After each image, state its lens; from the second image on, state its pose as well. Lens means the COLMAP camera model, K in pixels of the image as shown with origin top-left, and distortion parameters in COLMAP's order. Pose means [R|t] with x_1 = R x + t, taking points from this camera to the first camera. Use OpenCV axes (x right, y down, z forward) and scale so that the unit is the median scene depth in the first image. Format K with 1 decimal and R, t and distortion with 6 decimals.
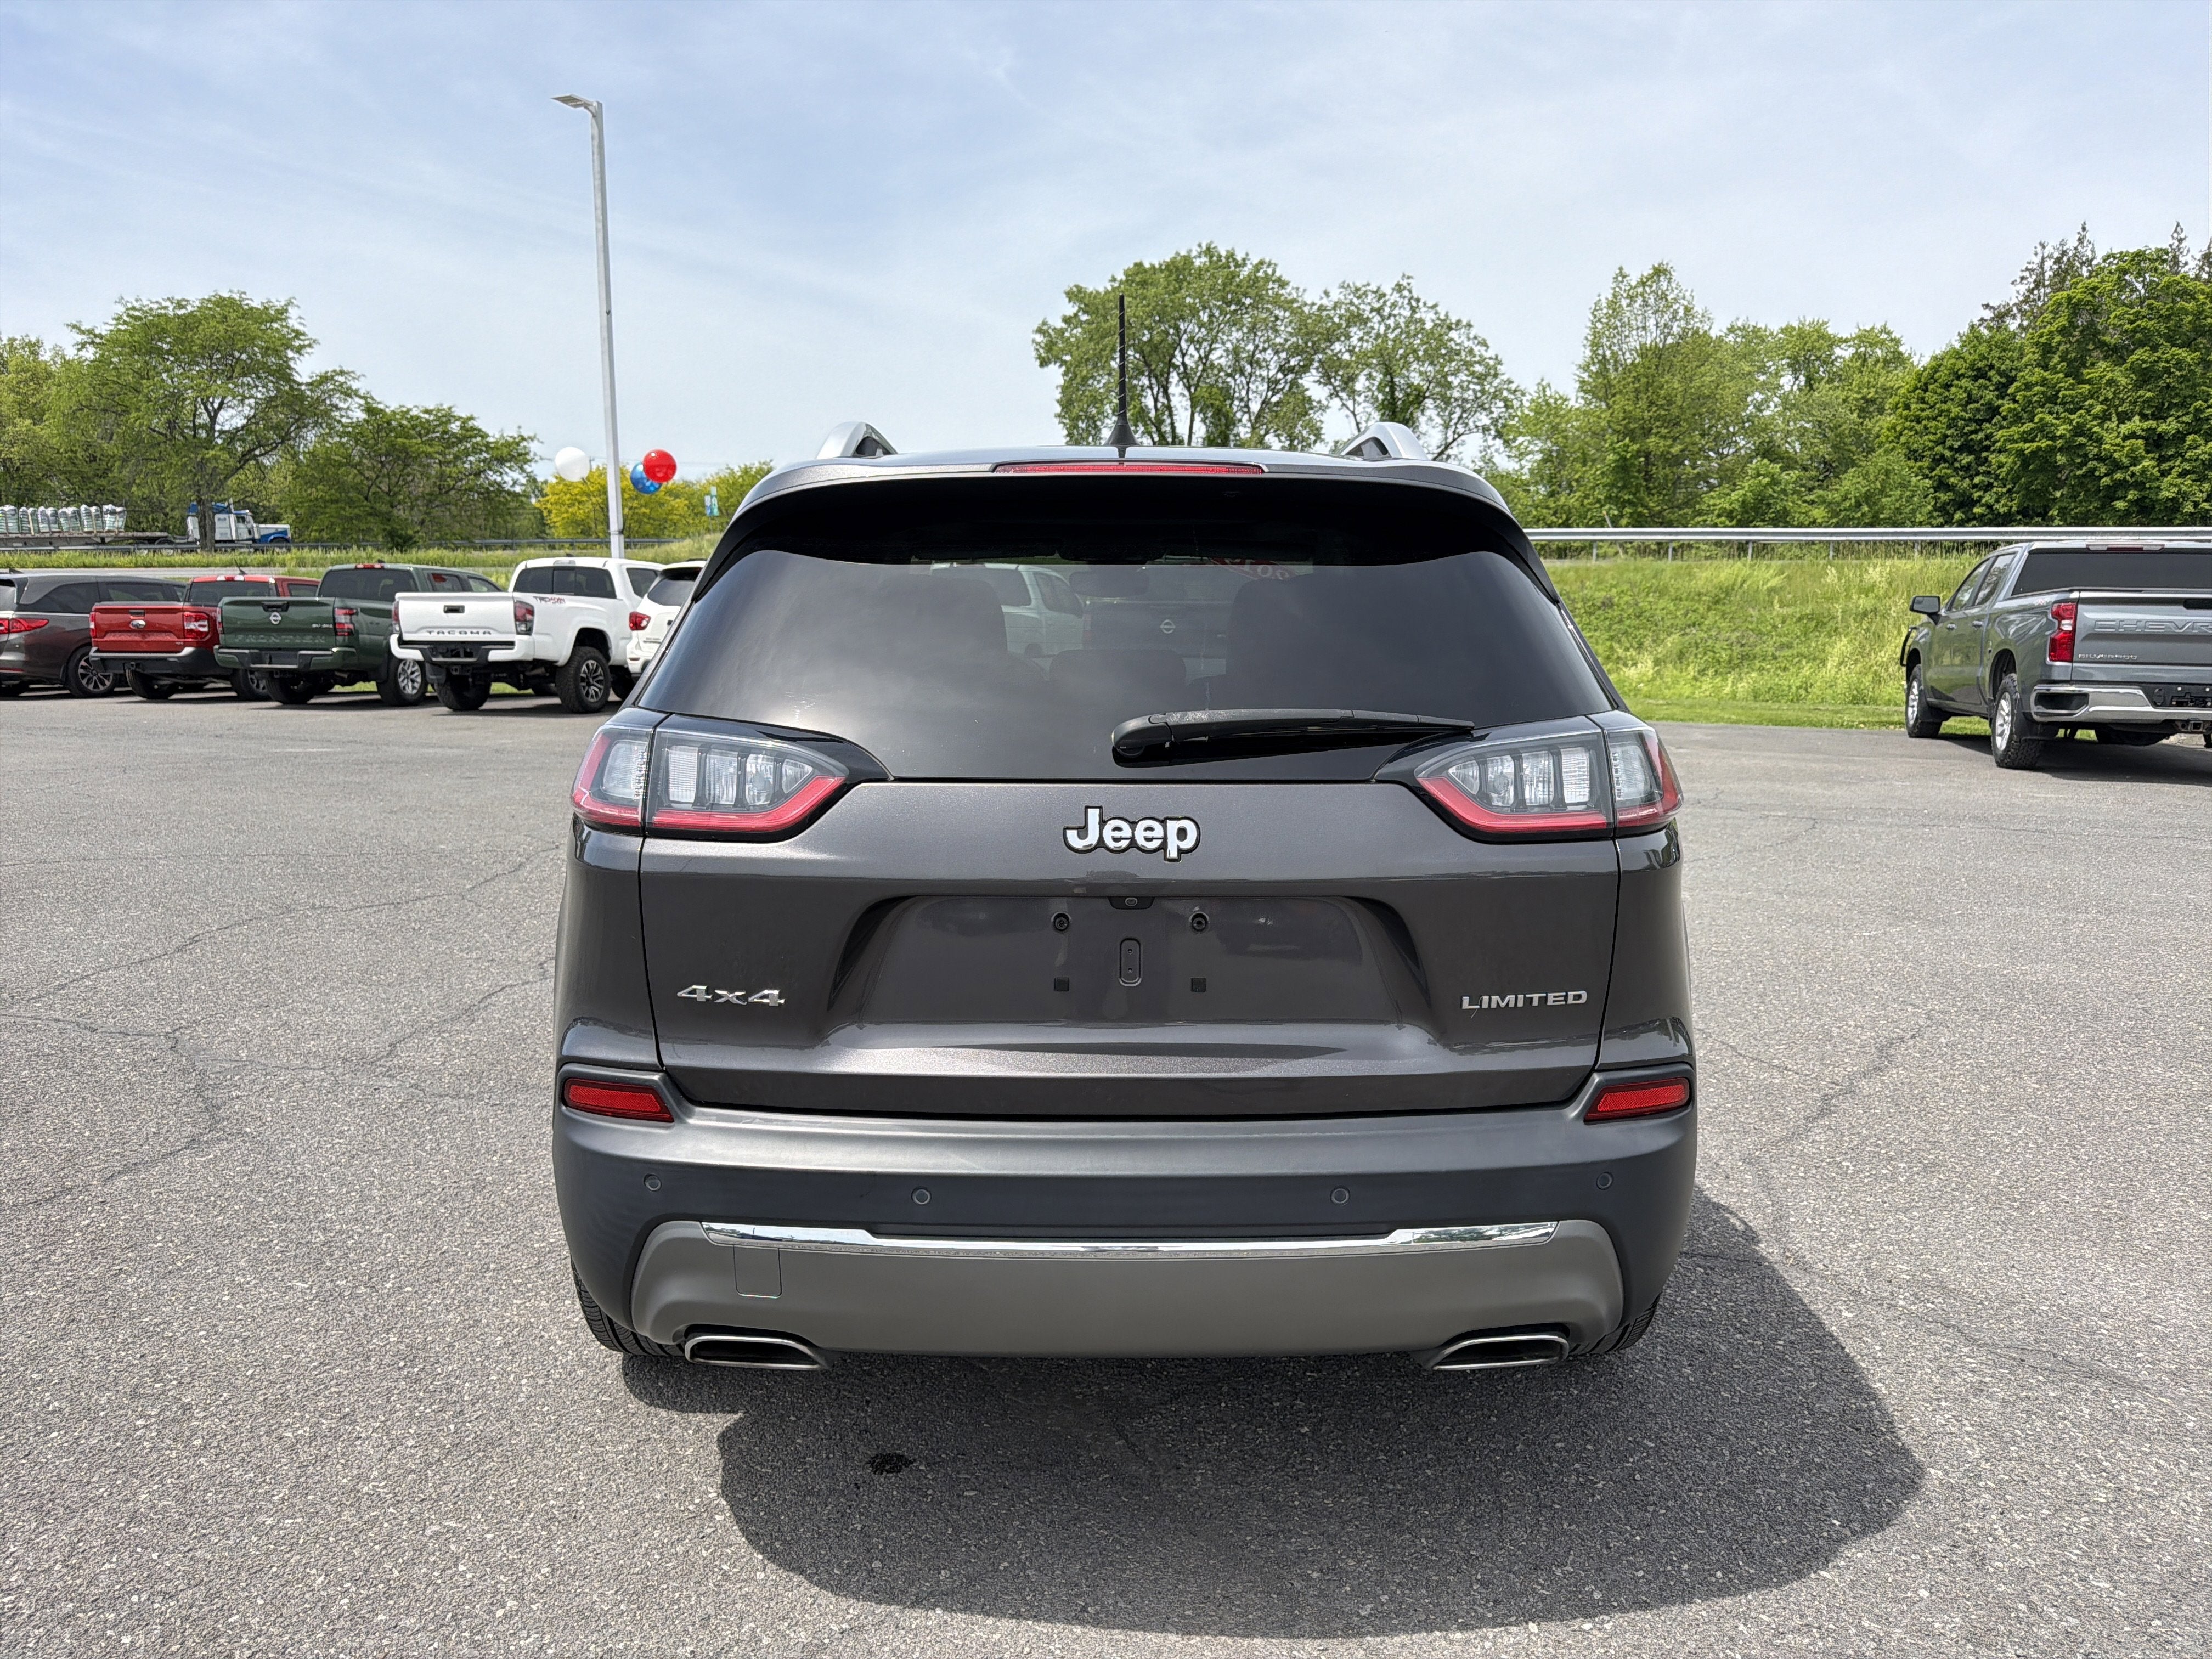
lens RADIAL K [[1570.9, 0, 1129.4], [0, 1570.9, 861.4], [0, 0, 1]] dist [0.041695, -0.055428]
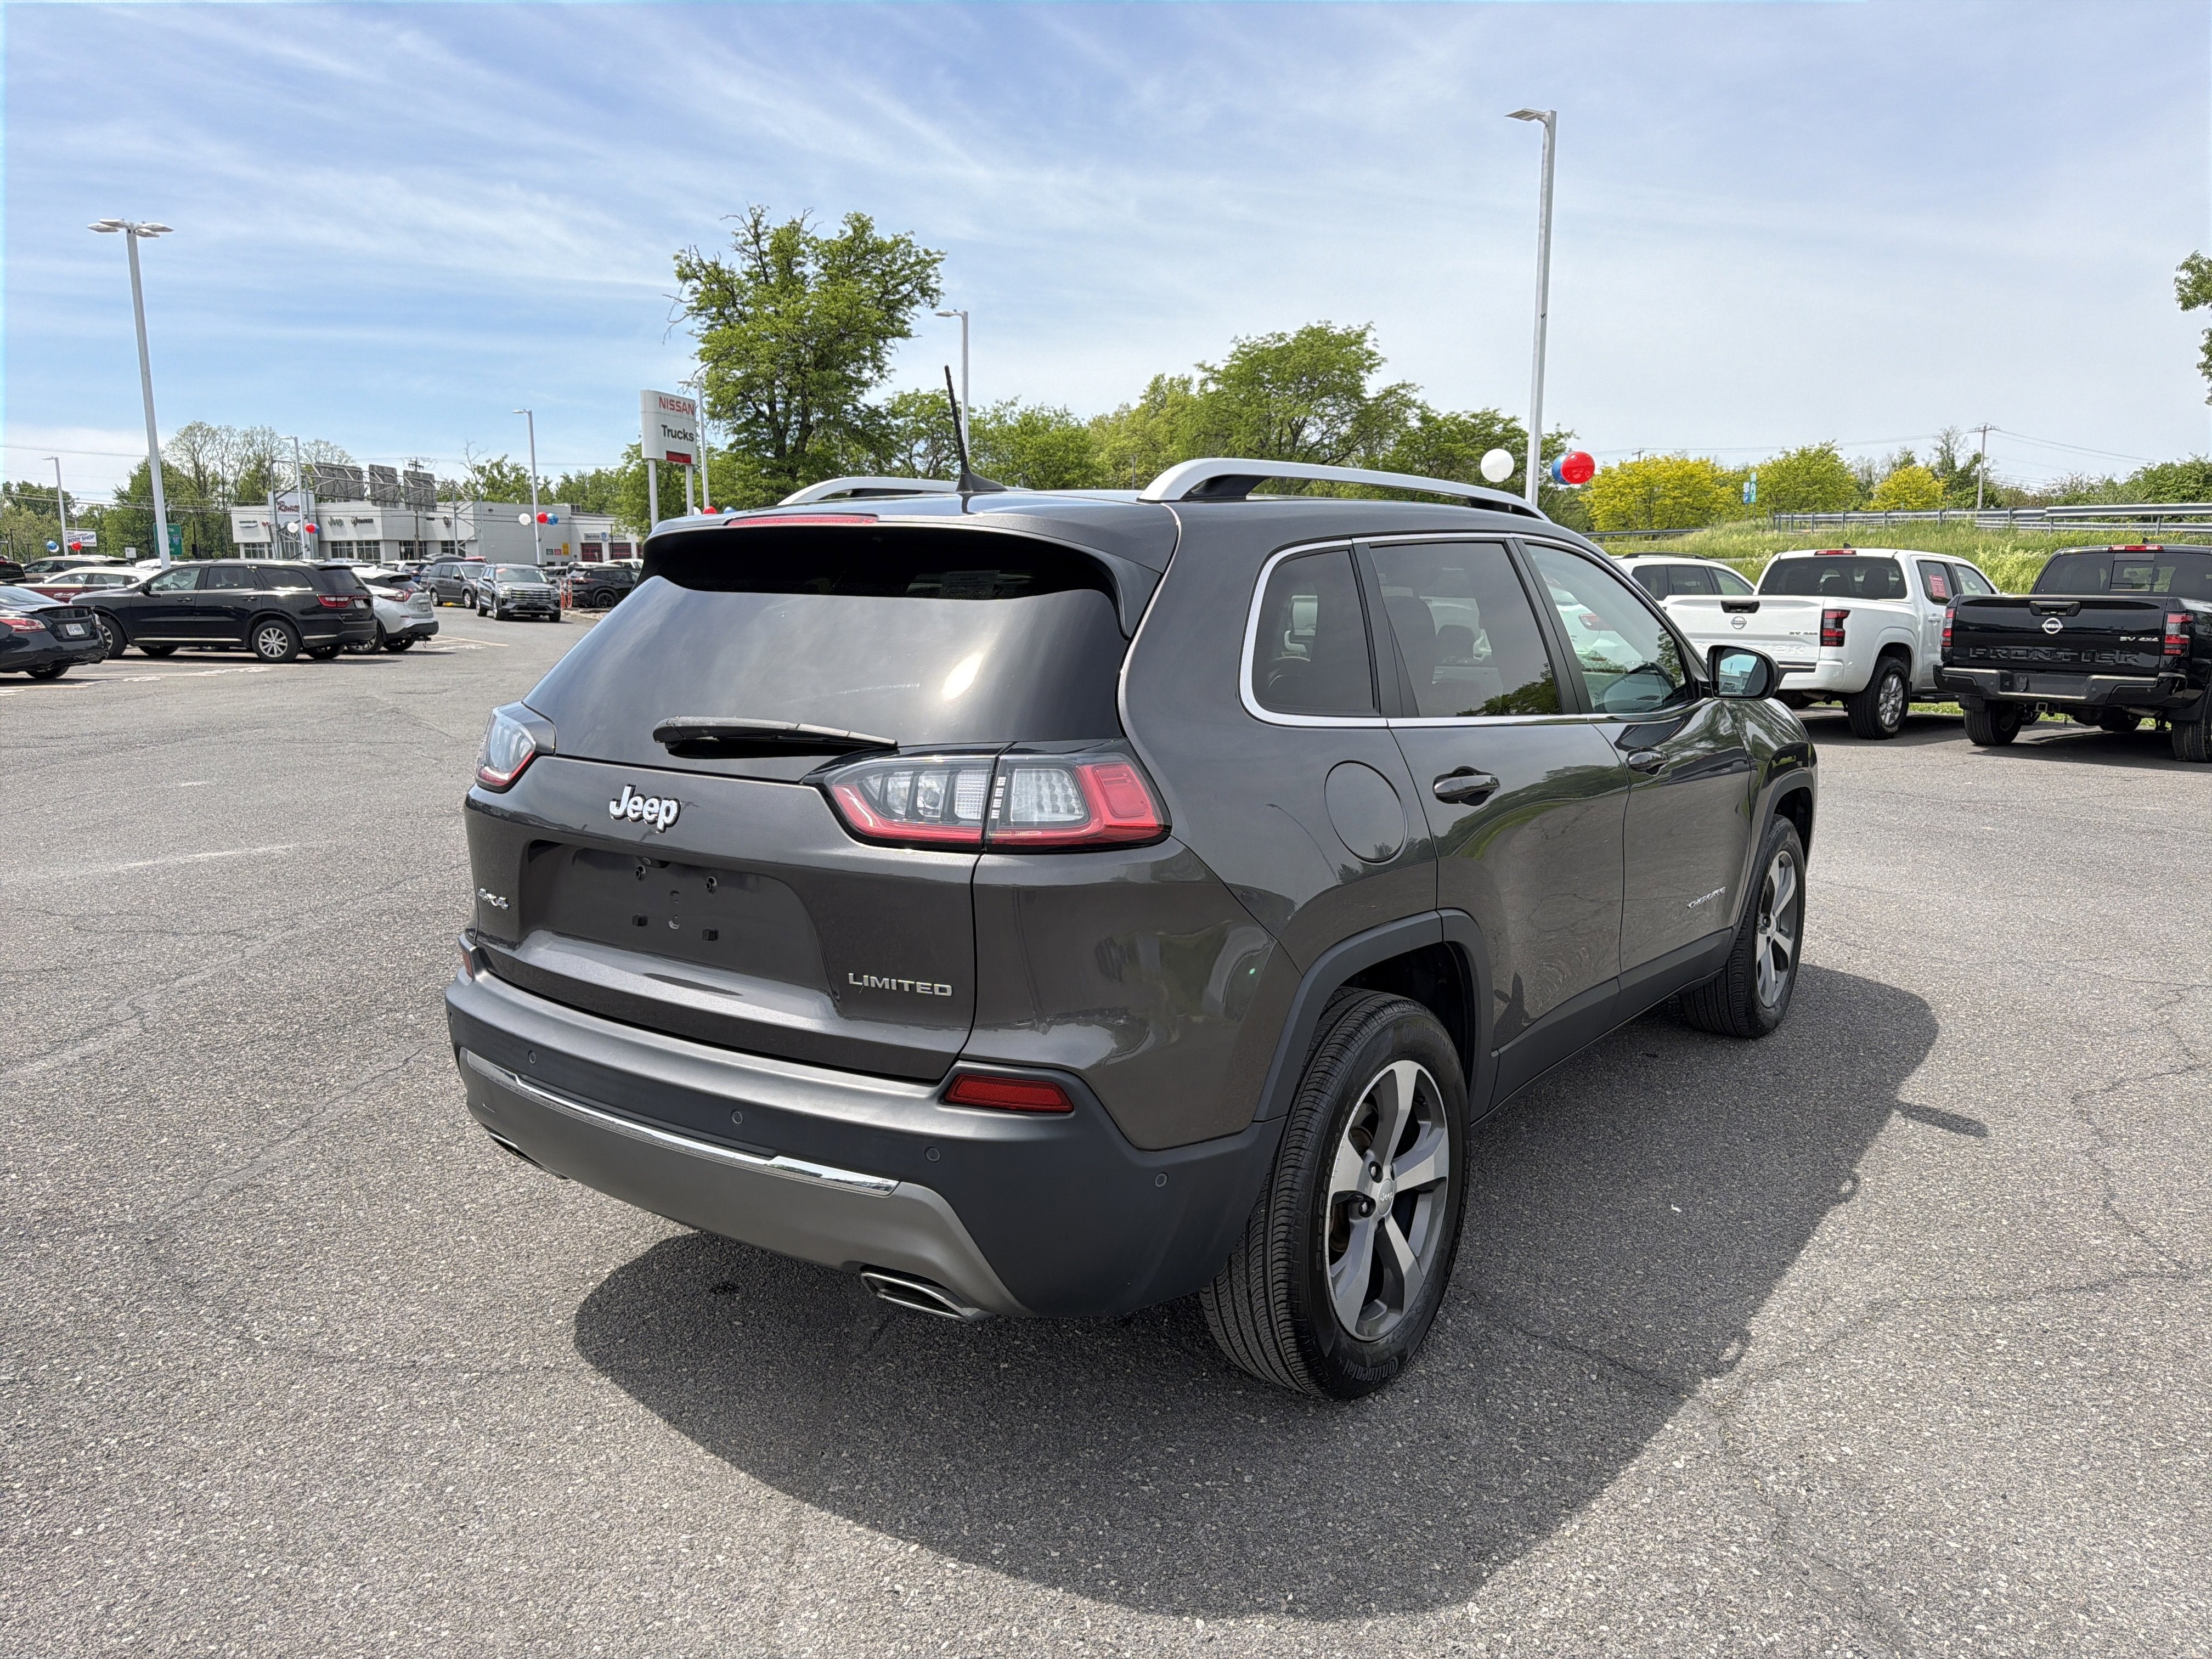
lens RADIAL K [[1570.9, 0, 1097.3], [0, 1570.9, 857.2], [0, 0, 1]] dist [0.041695, -0.055428]
pose [[0.791253, 0.104970, -0.602412, 0.086628], [-0.103203, 0.993948, 0.037641, -0.005109], [0.602718, 0.032388, 0.797297, 0.014825]]
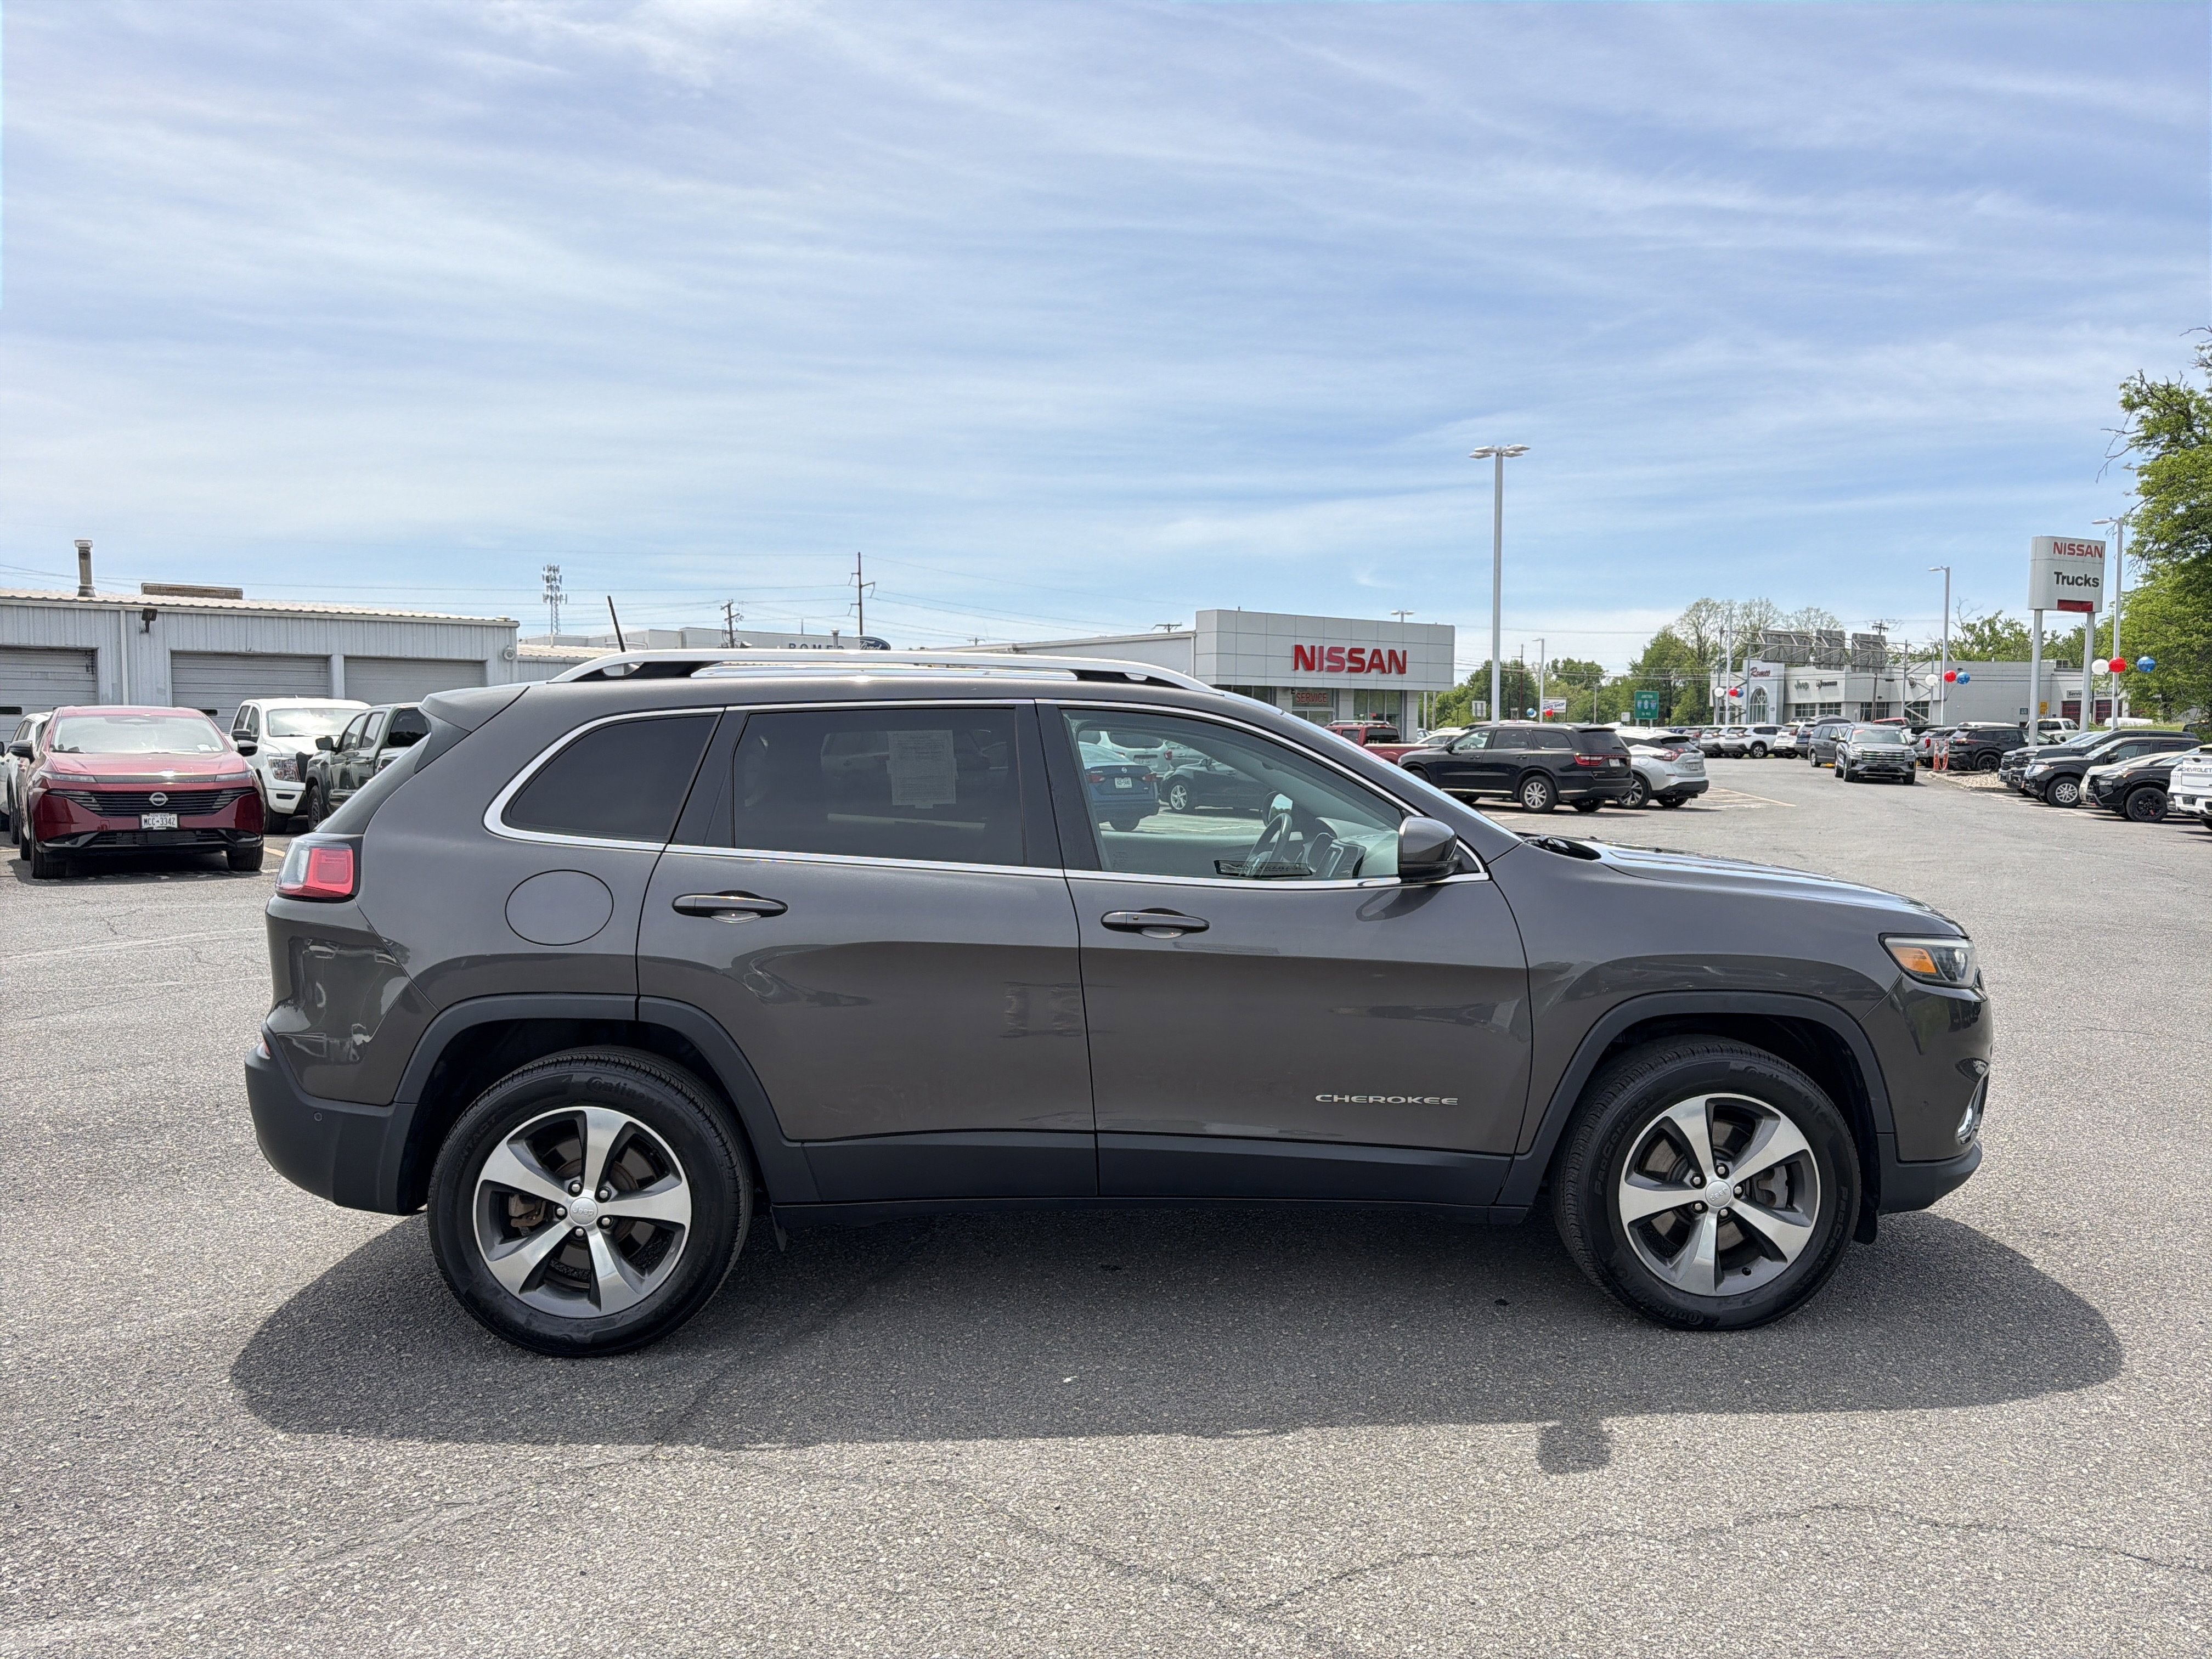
lens RADIAL K [[1570.9, 0, 1098.8], [0, 1570.9, 853.4], [0, 0, 1]] dist [0.041695, -0.055428]
pose [[0.025956, 0.071947, -0.997071, 0.186495], [-0.172435, 0.982779, 0.066427, -0.030467], [0.984679, 0.170206, 0.037915, 0.159006]]
